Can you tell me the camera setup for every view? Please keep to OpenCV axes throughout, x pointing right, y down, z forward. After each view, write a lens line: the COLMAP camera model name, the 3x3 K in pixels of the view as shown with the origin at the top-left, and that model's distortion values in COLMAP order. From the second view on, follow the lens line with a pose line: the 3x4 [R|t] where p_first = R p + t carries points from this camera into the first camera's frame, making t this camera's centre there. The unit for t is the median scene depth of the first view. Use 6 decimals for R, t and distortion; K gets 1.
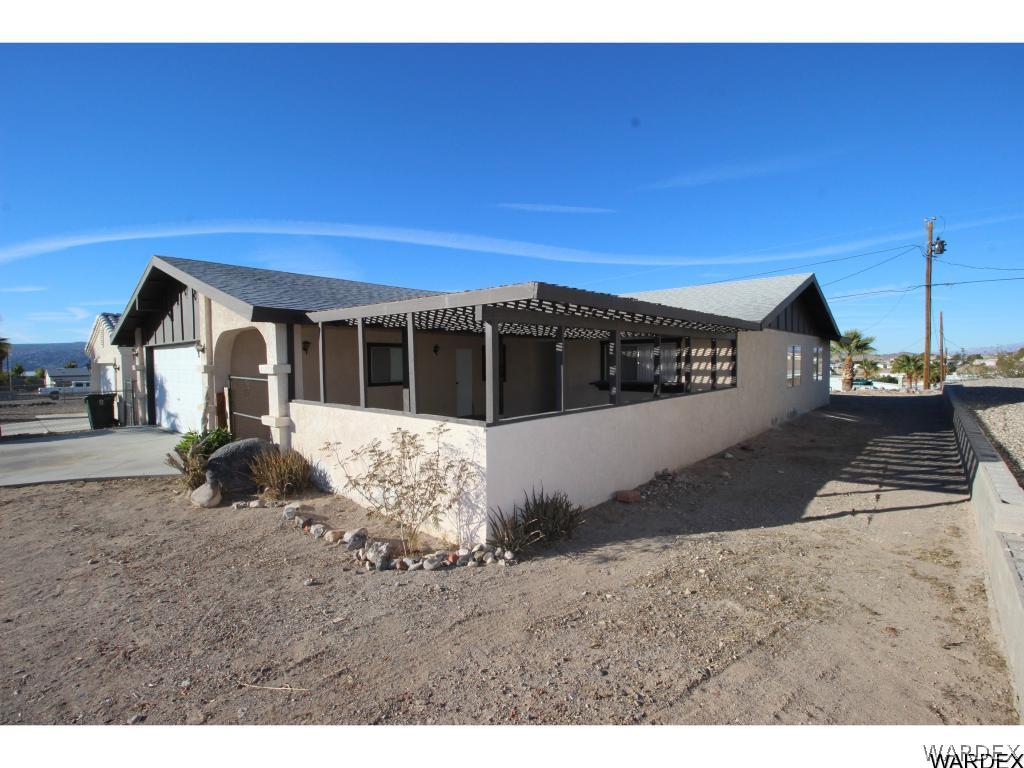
lens RADIAL K [[484.0, 0, 512.0], [0, 484.0, 384.0], [0, 0, 1]] dist [-0.015508, -0.000203]
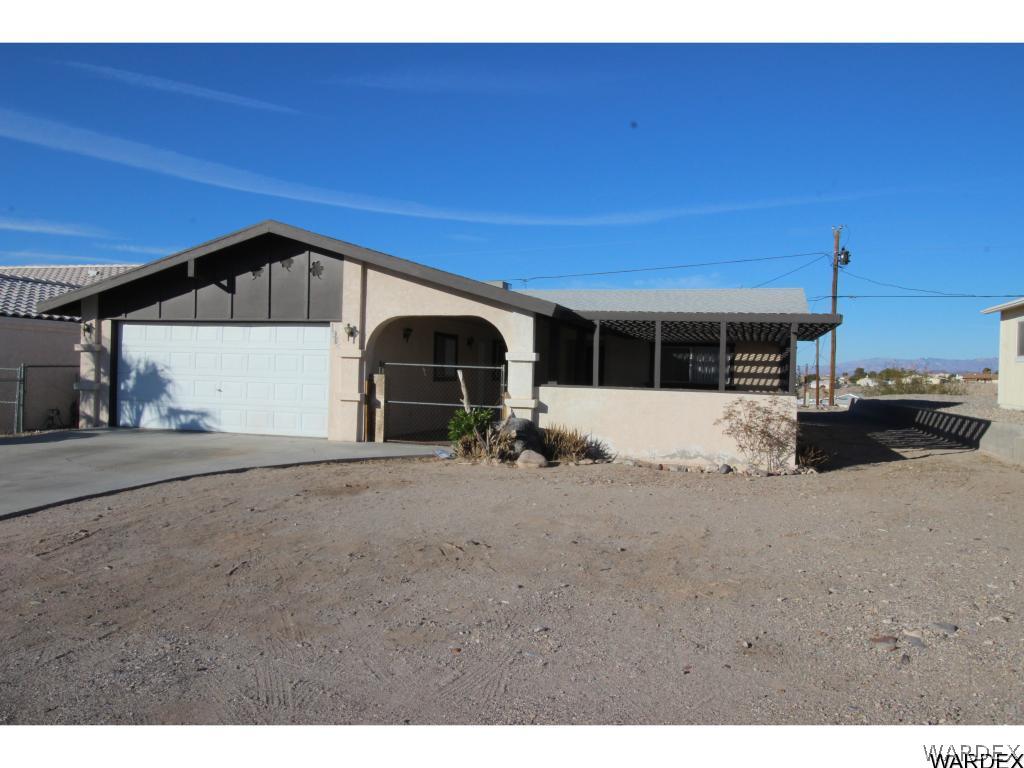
lens RADIAL K [[826.8, 0, 512.0], [0, 826.8, 384.0], [0, 0, 1]] dist [0.004024, 0.001502]
pose [[0.907050, 0.025981, 0.420222, -0.879327], [-0.014353, 0.999422, -0.030810, 0.061015], [-0.420779, 0.021915, 0.906898, -0.483506]]
